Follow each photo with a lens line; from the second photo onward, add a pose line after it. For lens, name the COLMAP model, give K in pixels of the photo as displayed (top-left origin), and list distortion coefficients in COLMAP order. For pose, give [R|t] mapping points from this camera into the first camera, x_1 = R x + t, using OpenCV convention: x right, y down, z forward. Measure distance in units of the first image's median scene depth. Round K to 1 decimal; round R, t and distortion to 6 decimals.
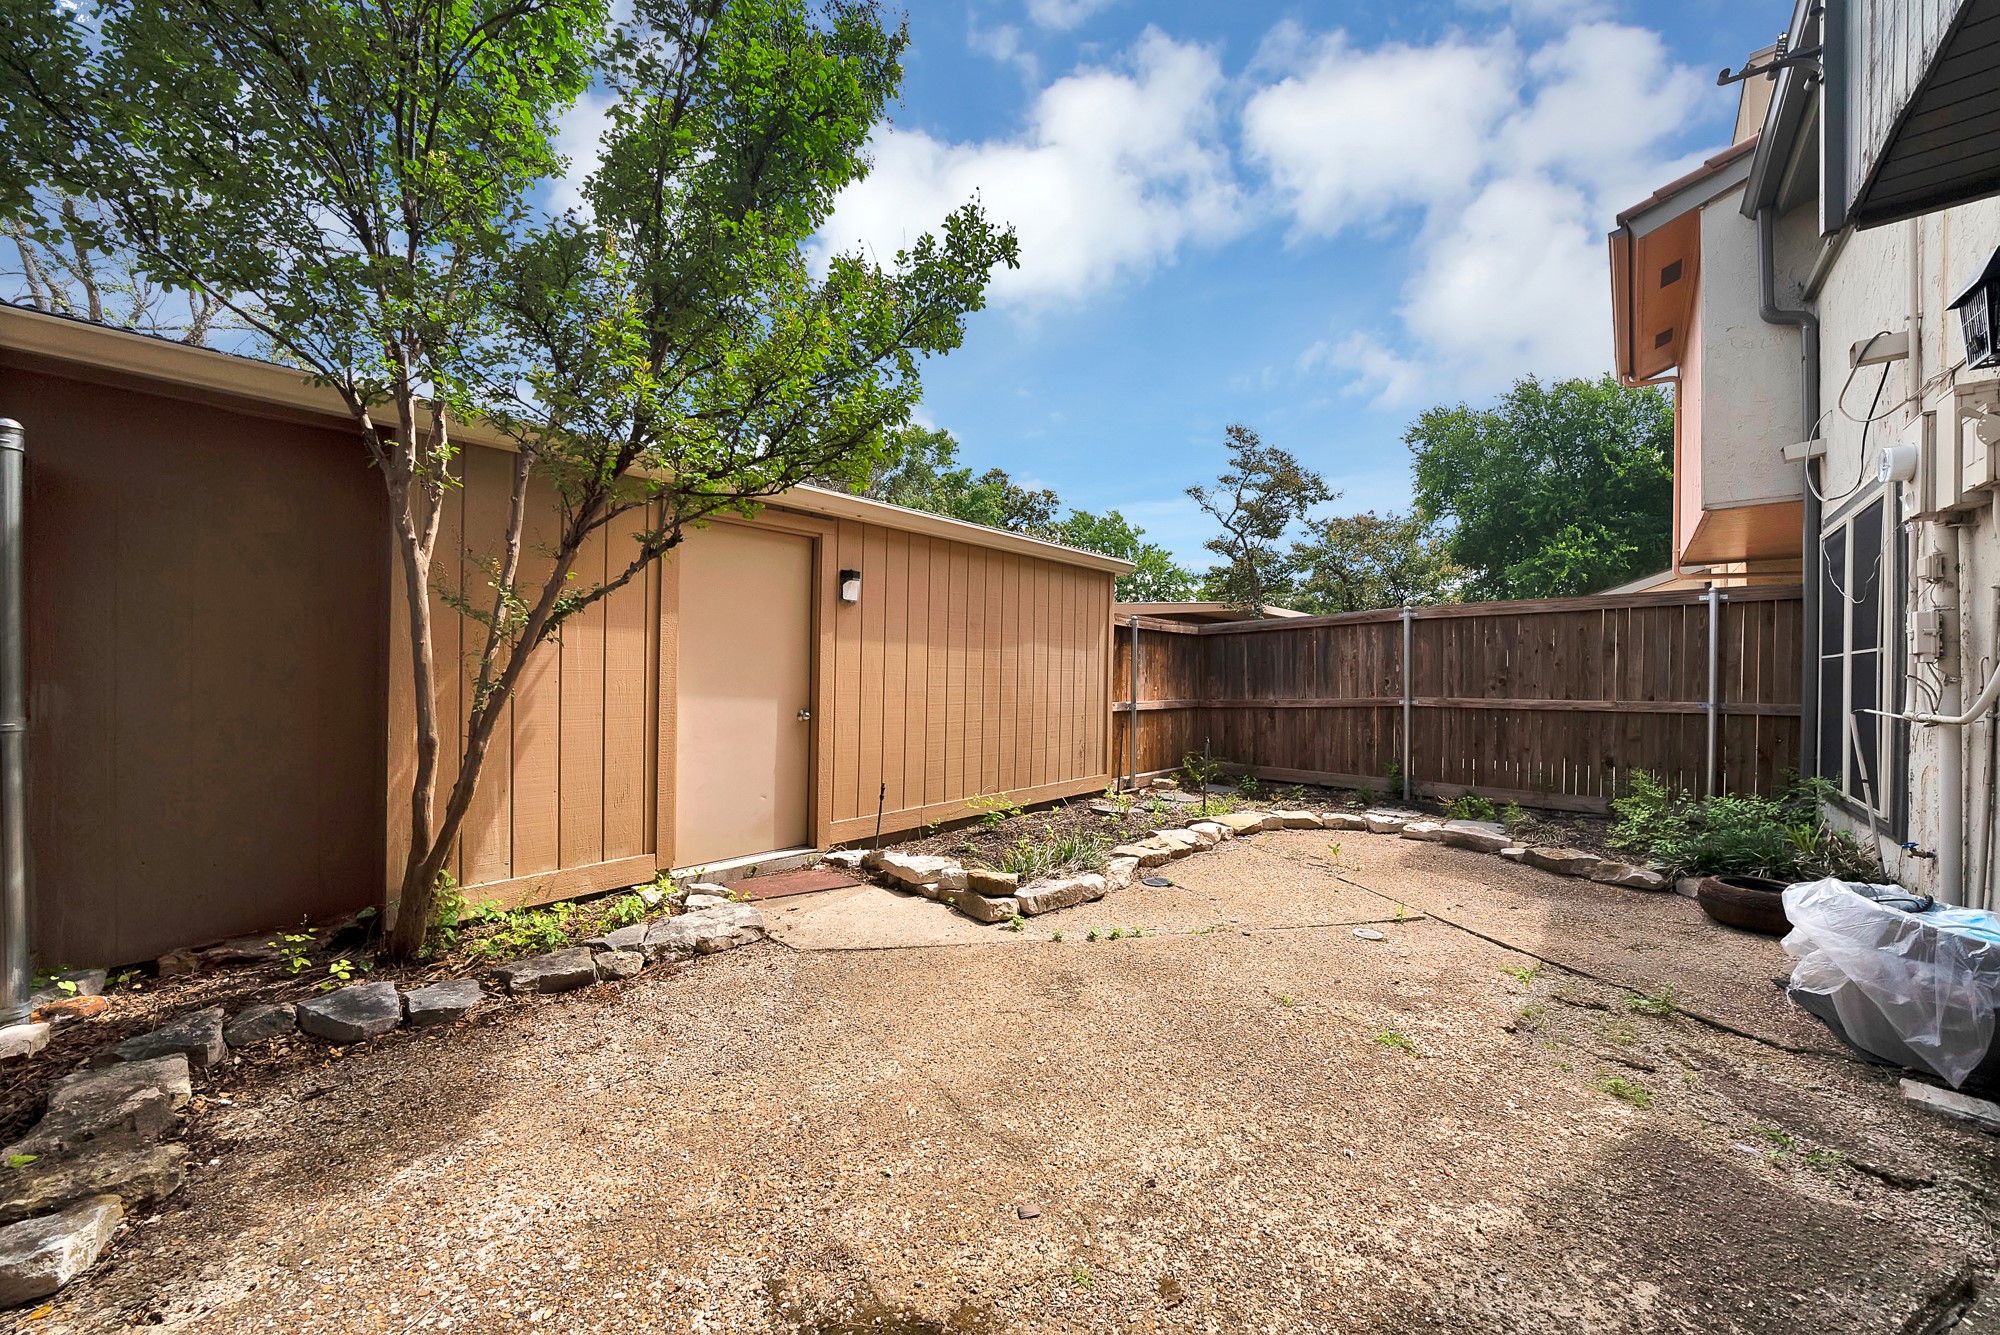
lens RADIAL K [[722.3, 0, 986.0], [0, 722.3, 675.3], [0, 0, 1]] dist [-0.016806, 0.001010]
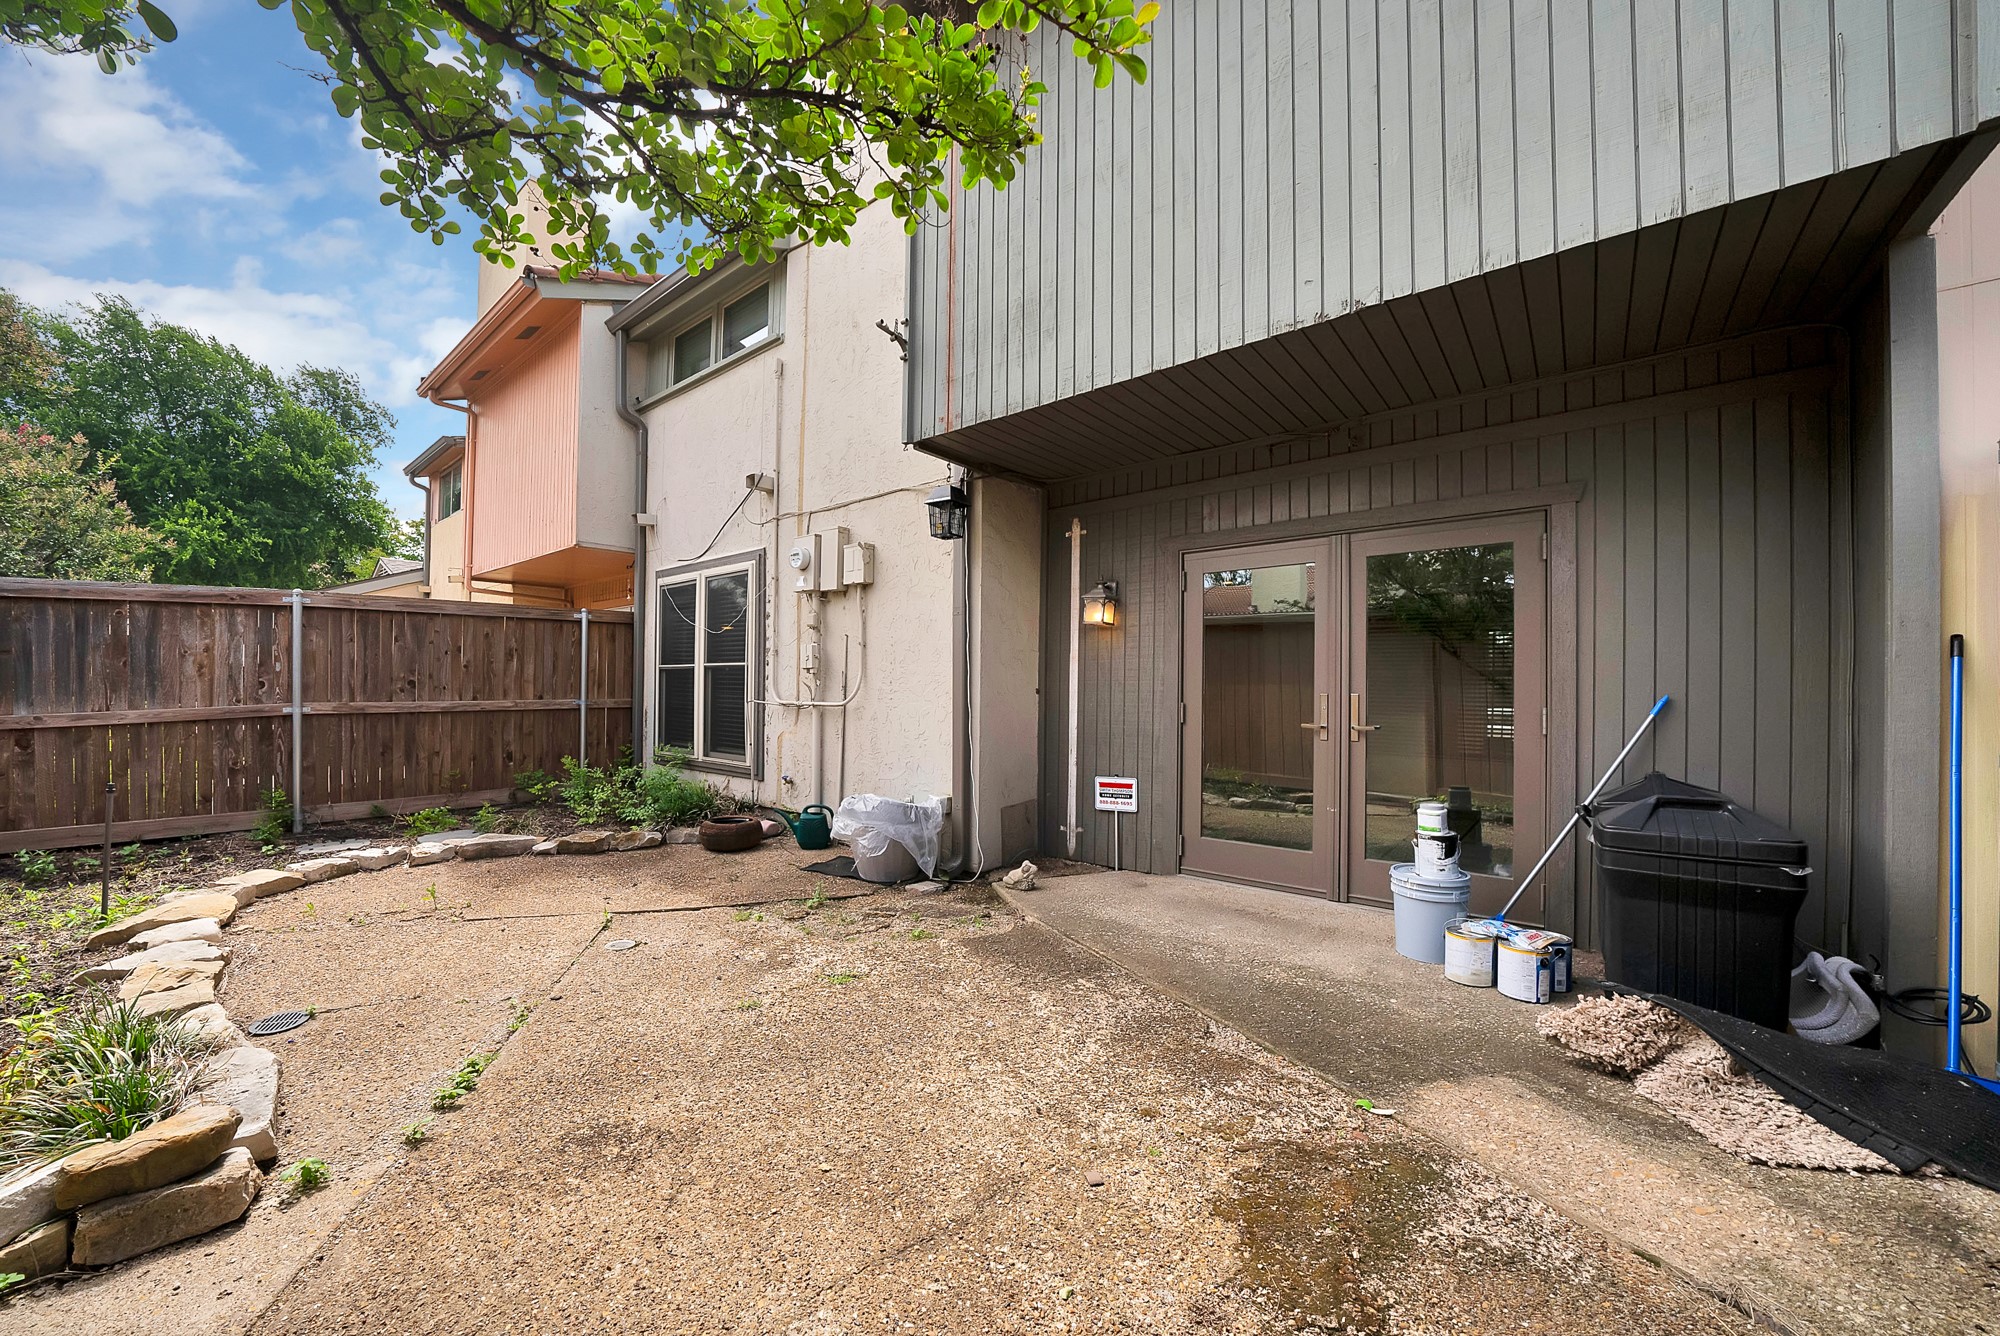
lens RADIAL K [[722.3, 0, 984.1], [0, 722.3, 679.1], [0, 0, 1]] dist [-0.016806, 0.001010]
pose [[-0.032707, 0.000172, 0.999465, -0.274728], [-0.007238, 0.999974, -0.000409, -0.002233], [-0.999439, -0.007247, -0.032705, 0.324374]]
